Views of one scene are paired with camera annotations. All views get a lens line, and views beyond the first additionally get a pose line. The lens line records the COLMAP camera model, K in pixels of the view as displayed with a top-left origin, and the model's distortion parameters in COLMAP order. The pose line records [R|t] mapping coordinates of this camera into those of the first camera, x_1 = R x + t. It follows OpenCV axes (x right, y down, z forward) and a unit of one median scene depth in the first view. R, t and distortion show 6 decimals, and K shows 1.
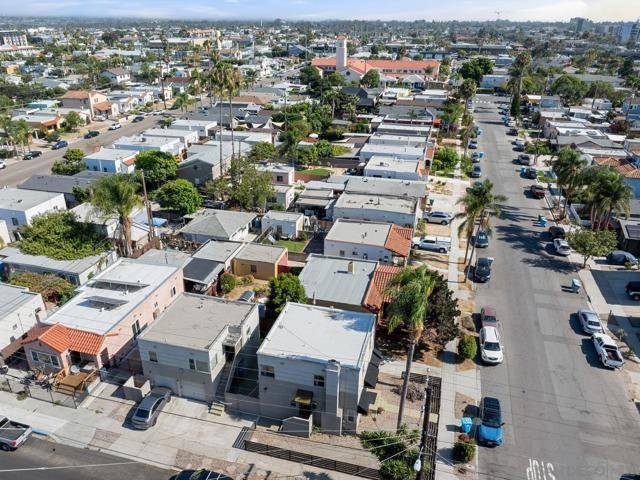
lens RADIAL K [[520.7, 0, 320.0], [0, 520.7, 240.0], [0, 0, 1]] dist [-0.048165, -0.000696]
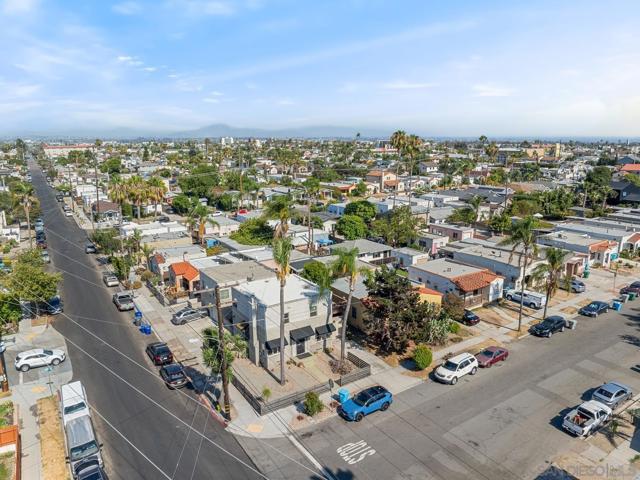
lens RADIAL K [[464.5, 0, 320.0], [0, 464.5, 240.0], [0, 0, 1]] dist [-0.039719, -0.003507]
pose [[0.747502, 0.132903, -0.650829, 0.456561], [-0.258414, 0.960782, -0.100602, 0.086547], [0.611934, 0.243383, 0.752530, 0.094548]]
